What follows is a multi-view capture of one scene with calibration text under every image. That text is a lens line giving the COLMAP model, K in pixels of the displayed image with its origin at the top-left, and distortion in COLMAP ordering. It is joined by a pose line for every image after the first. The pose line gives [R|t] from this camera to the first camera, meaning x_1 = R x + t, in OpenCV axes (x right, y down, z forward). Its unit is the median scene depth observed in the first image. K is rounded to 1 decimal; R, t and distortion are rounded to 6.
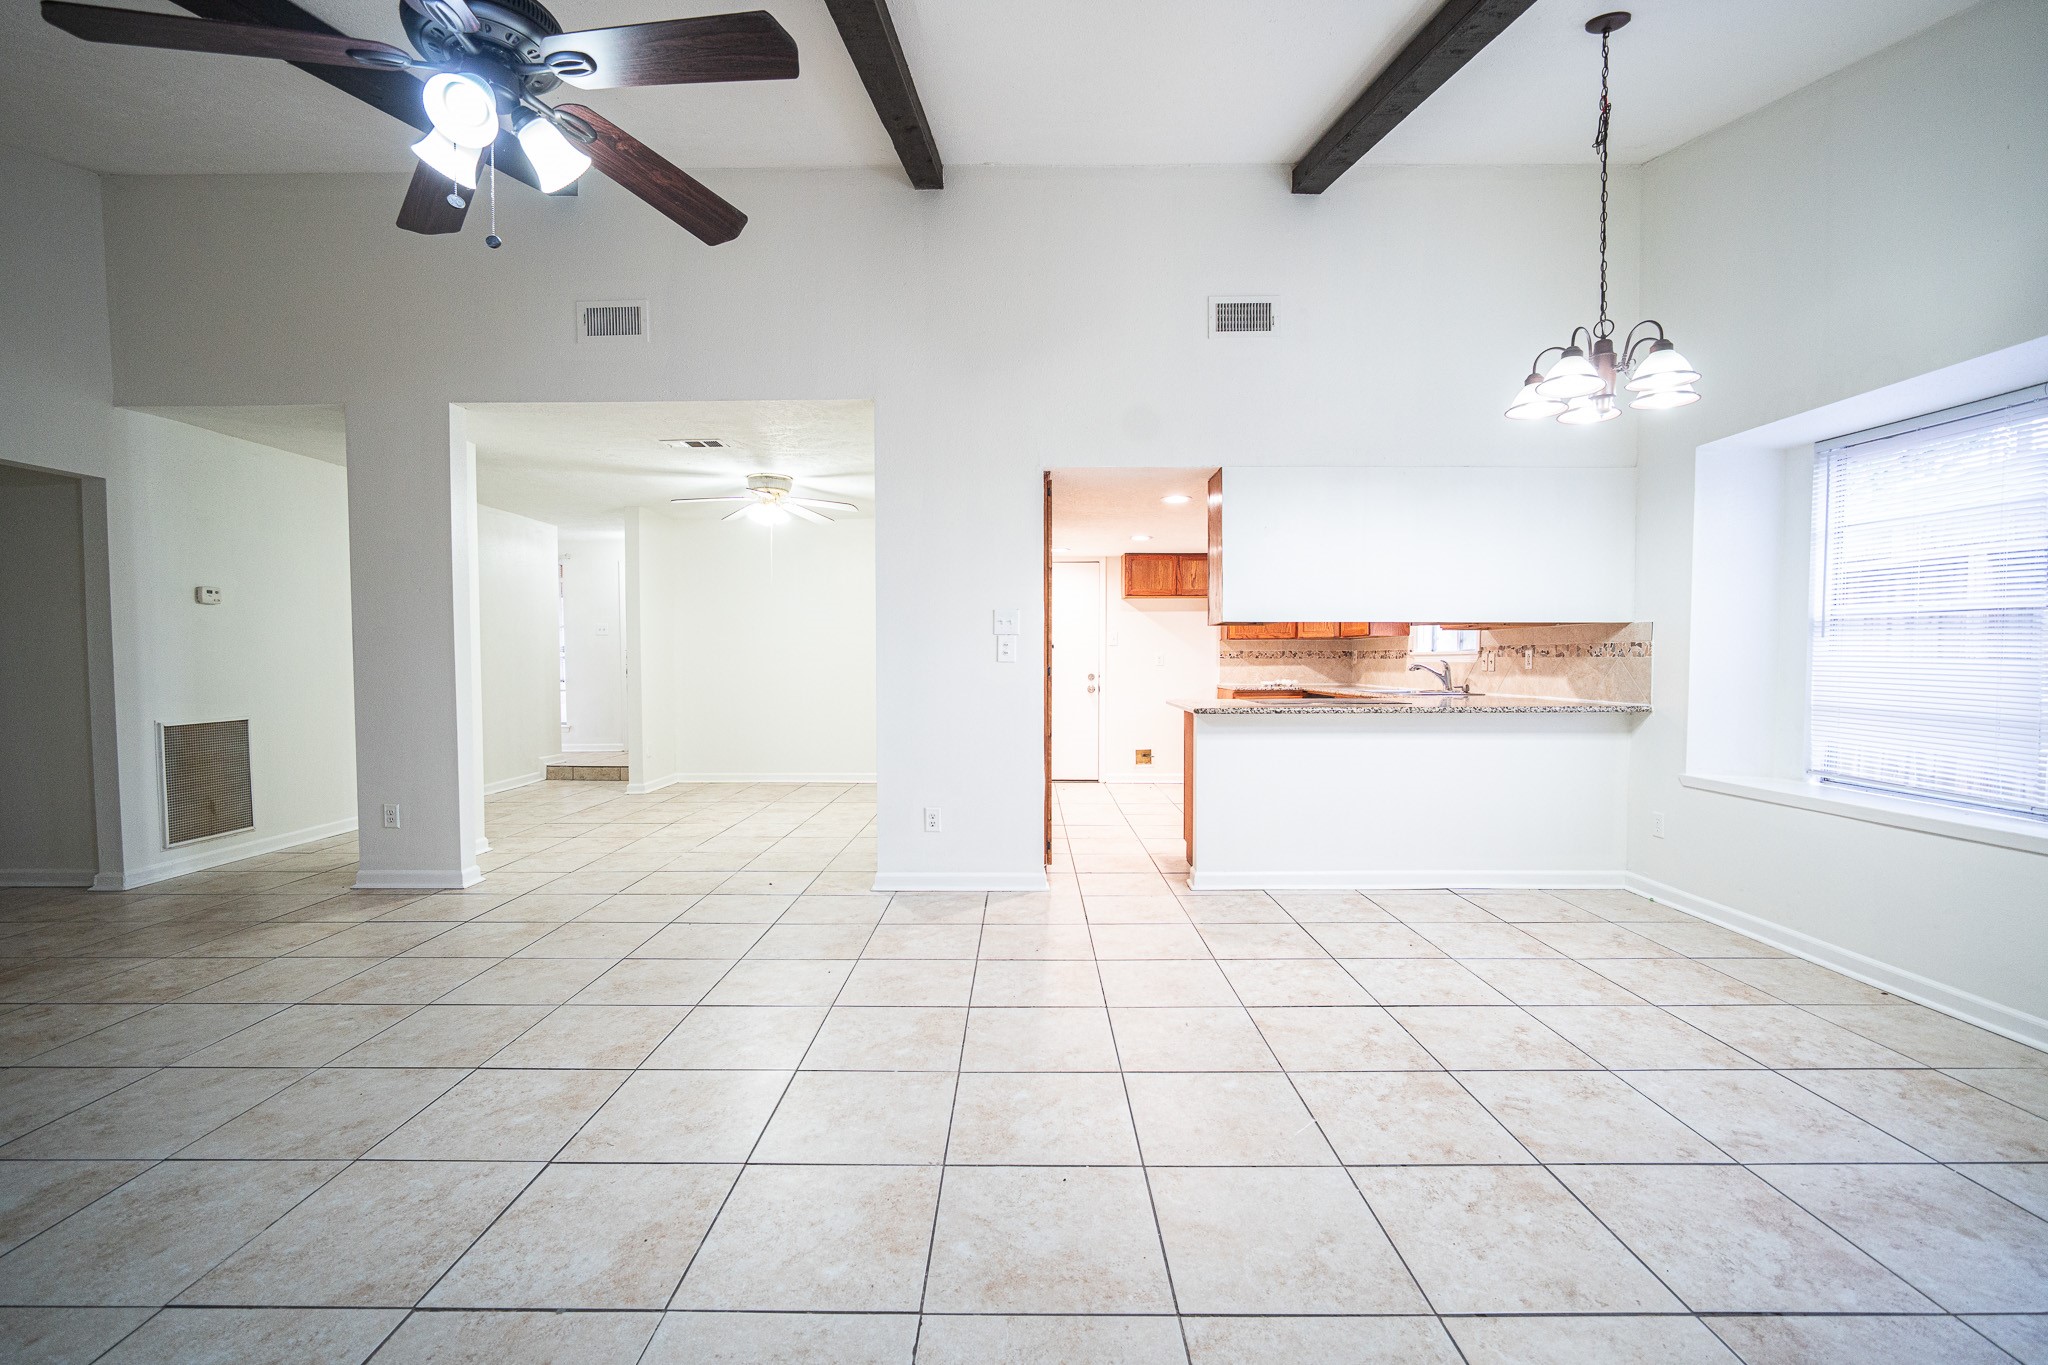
lens RADIAL K [[880.8, 0, 1017.5], [0, 880.8, 690.2], [0, 0, 1]] dist [-0.020924, 0.006415]
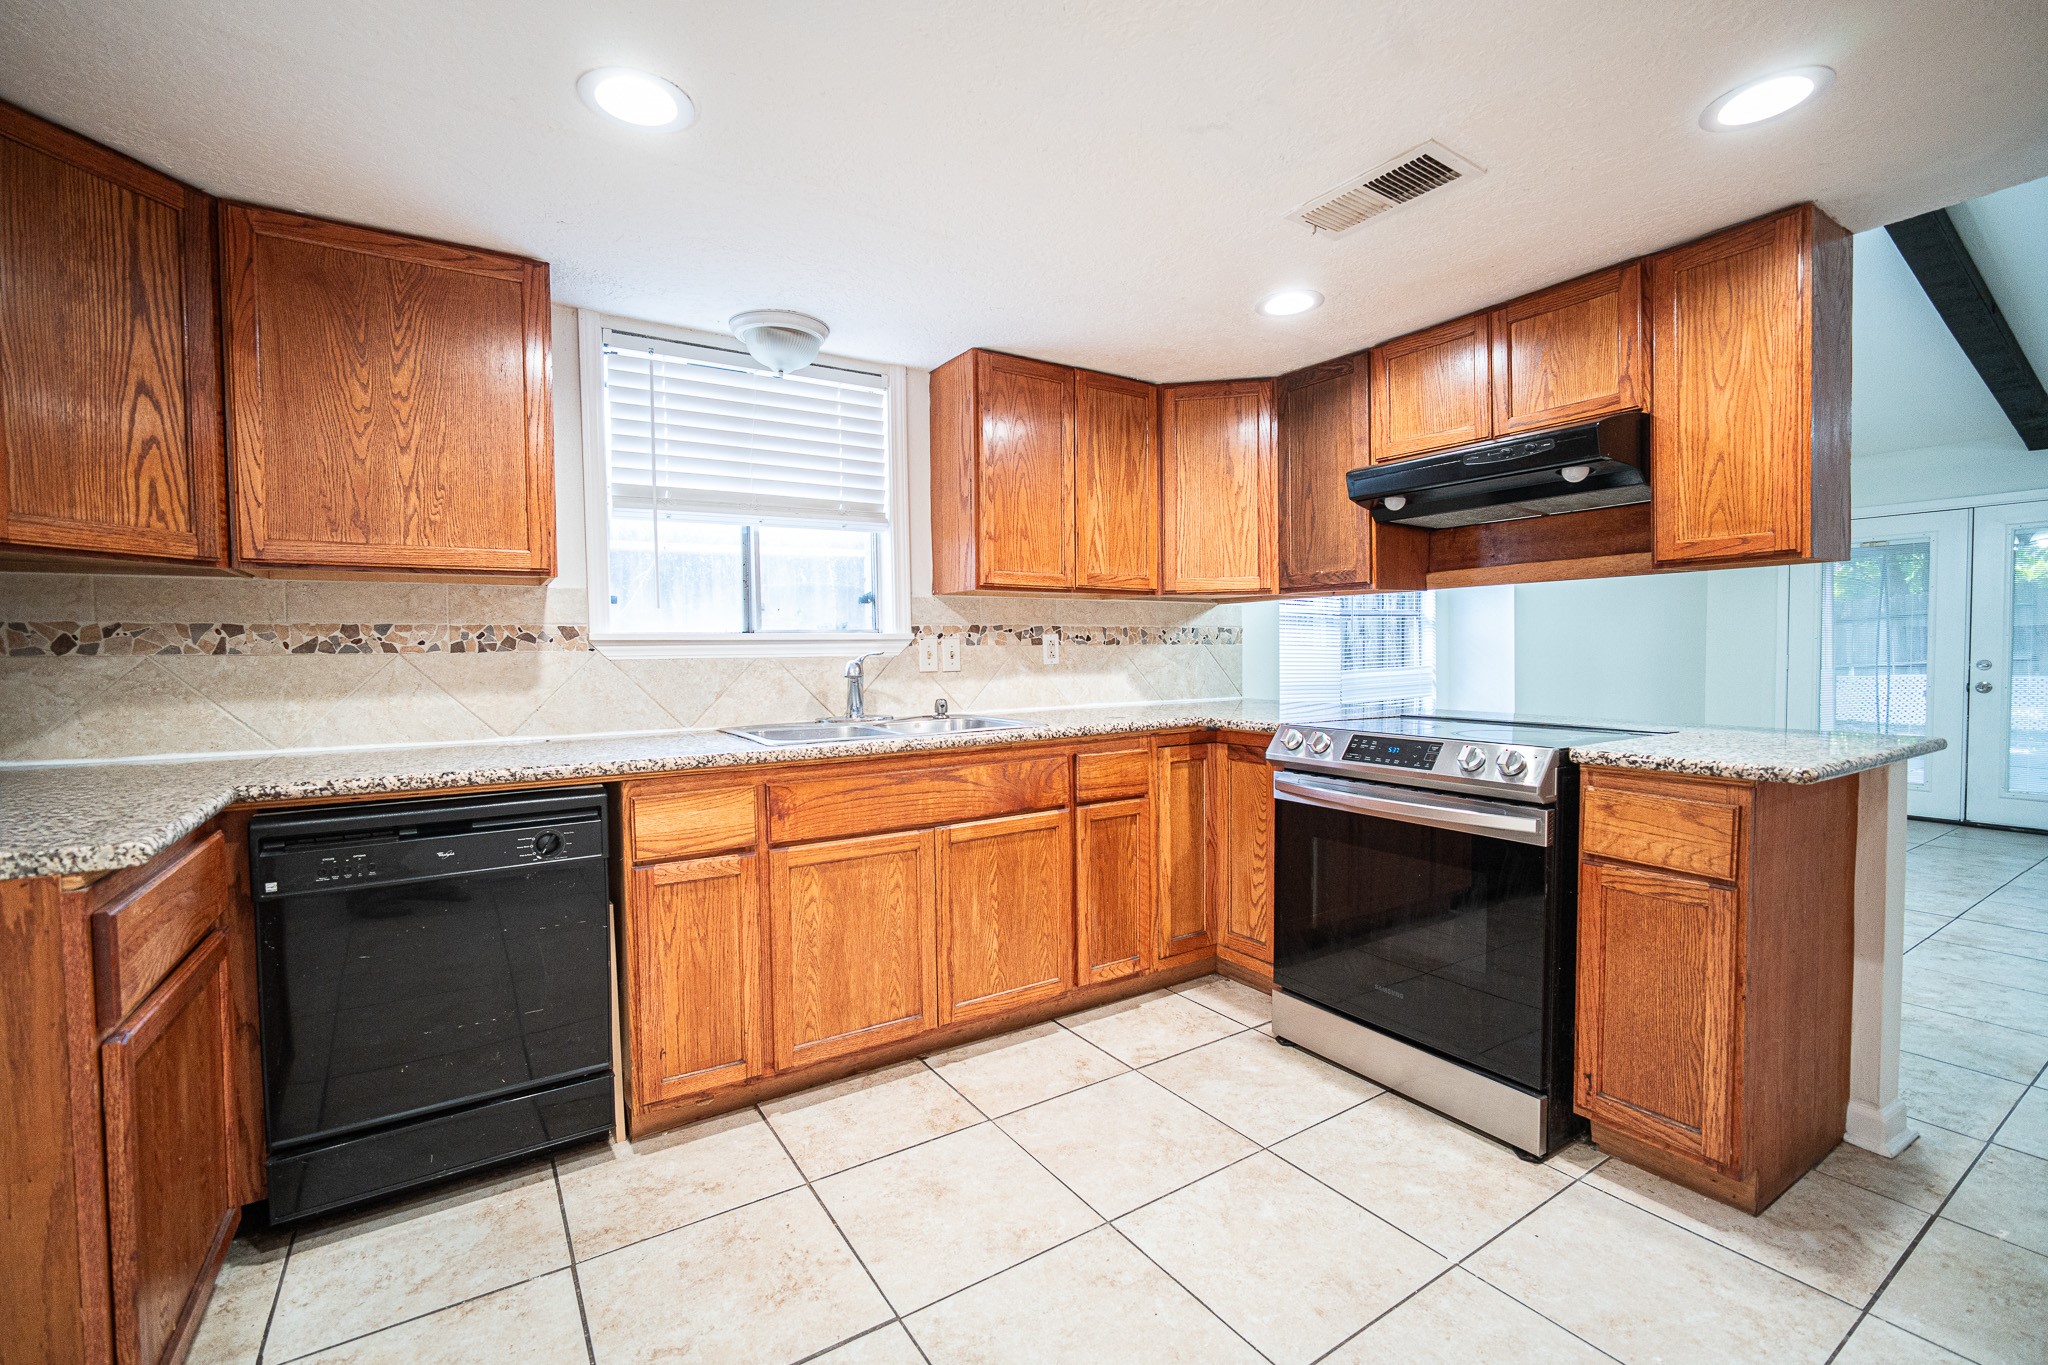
lens RADIAL K [[880.8, 0, 1020.4], [0, 880.8, 681.0], [0, 0, 1]] dist [-0.020924, 0.006415]
pose [[-0.550477, -0.020002, 0.834610, 0.082014], [0.041171, 0.997846, 0.051069, -0.053790], [-0.833834, 0.062474, -0.548468, 1.621573]]
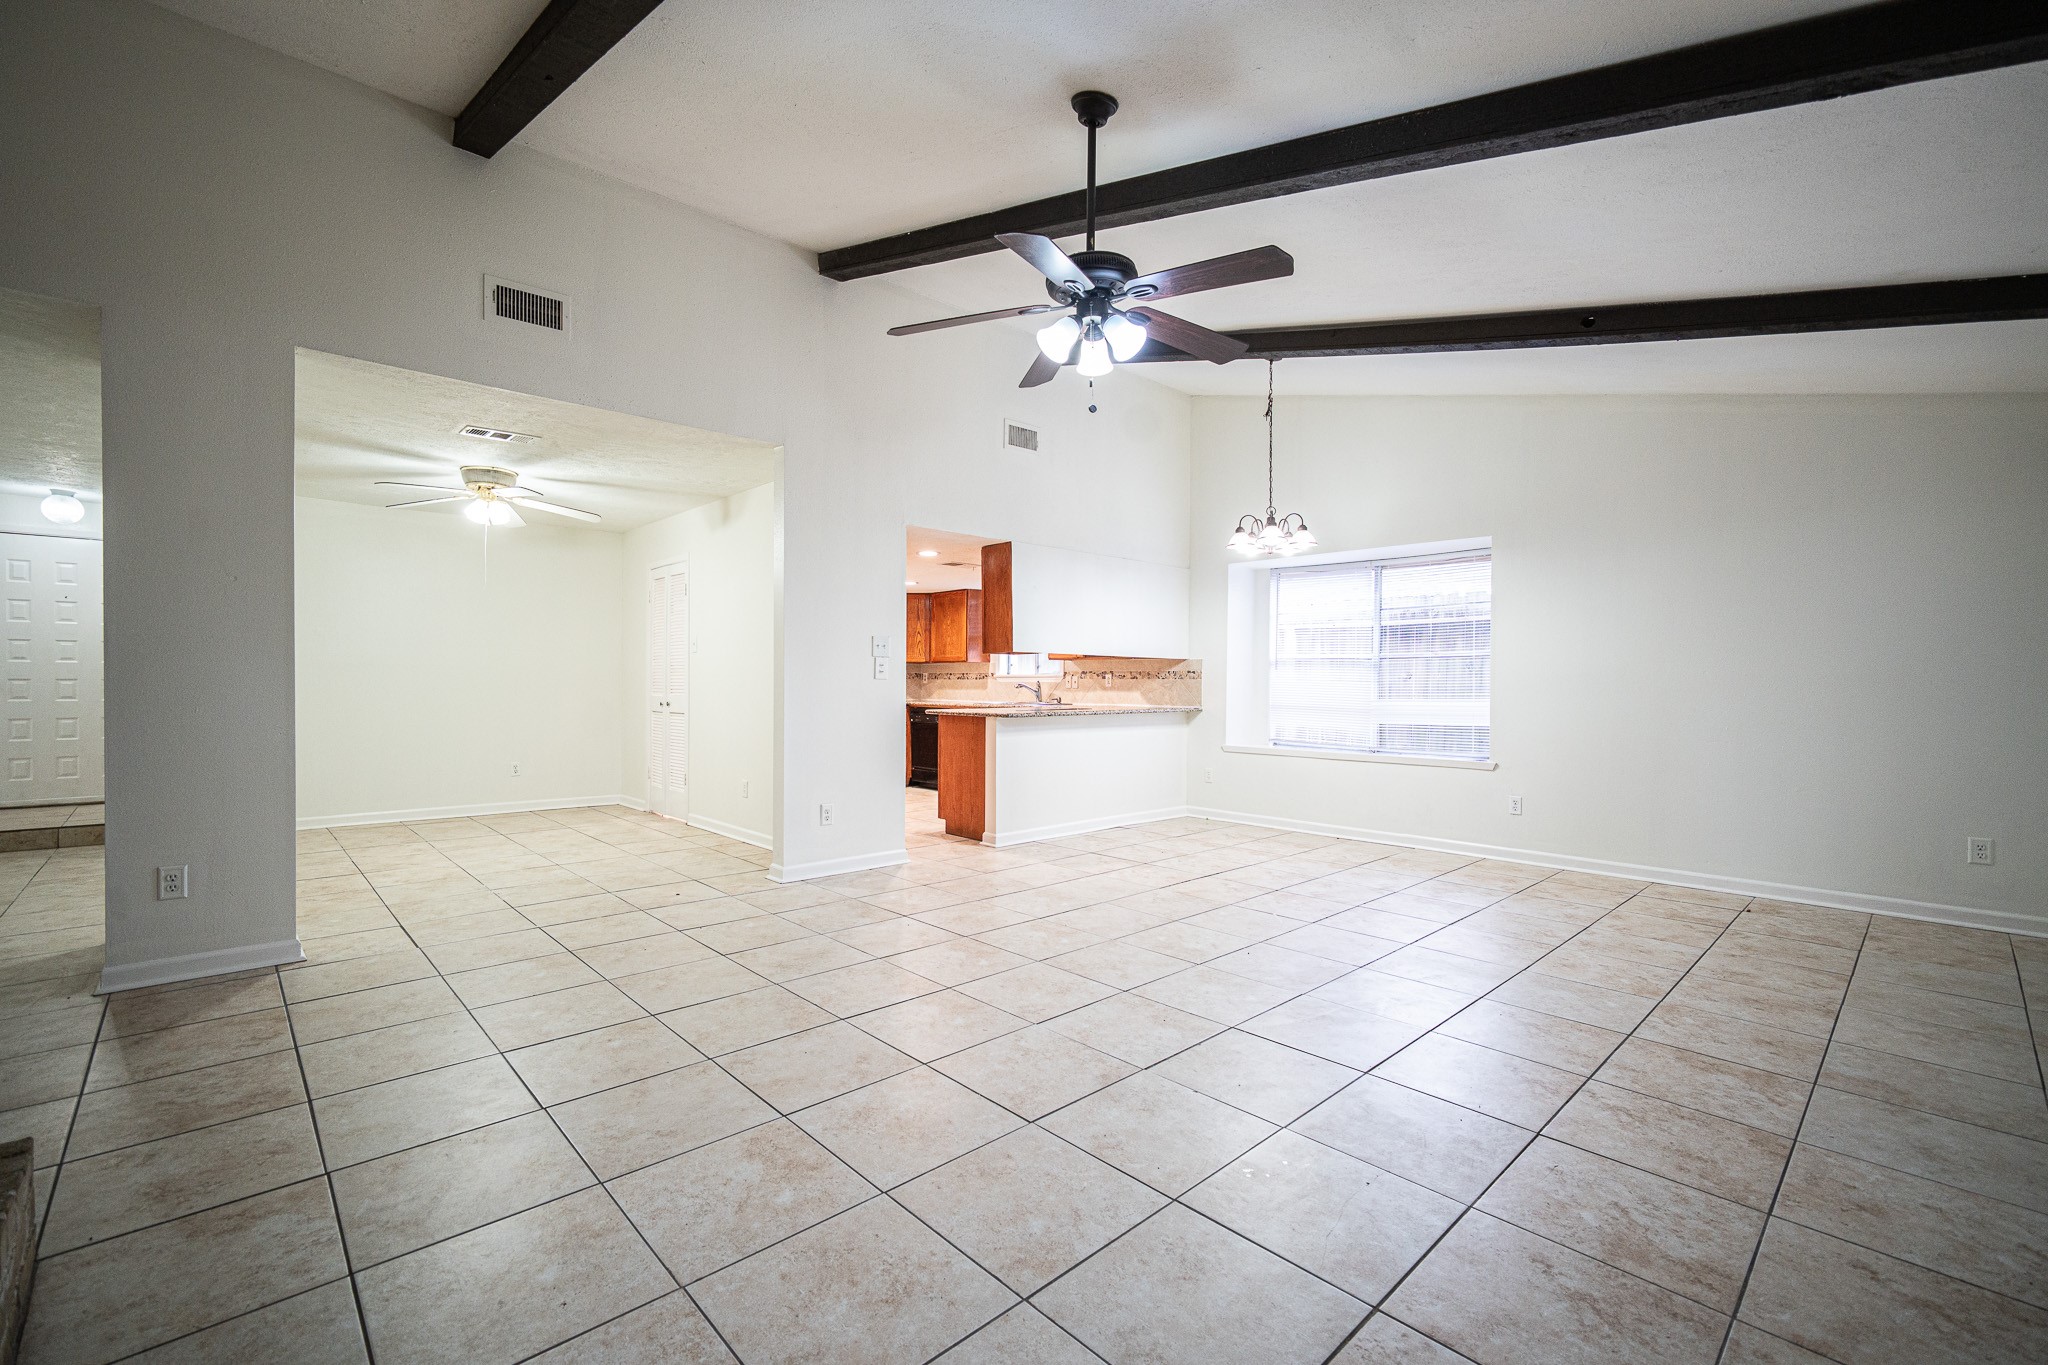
lens RADIAL K [[880.8, 0, 1021.7], [0, 880.8, 690.1], [0, 0, 1]] dist [-0.020924, 0.006415]
pose [[0.723242, 0.000066, 0.690595, -0.710671], [0.016716, 0.999705, -0.017601, 0.007902], [-0.690393, 0.024274, 0.723028, -0.019522]]
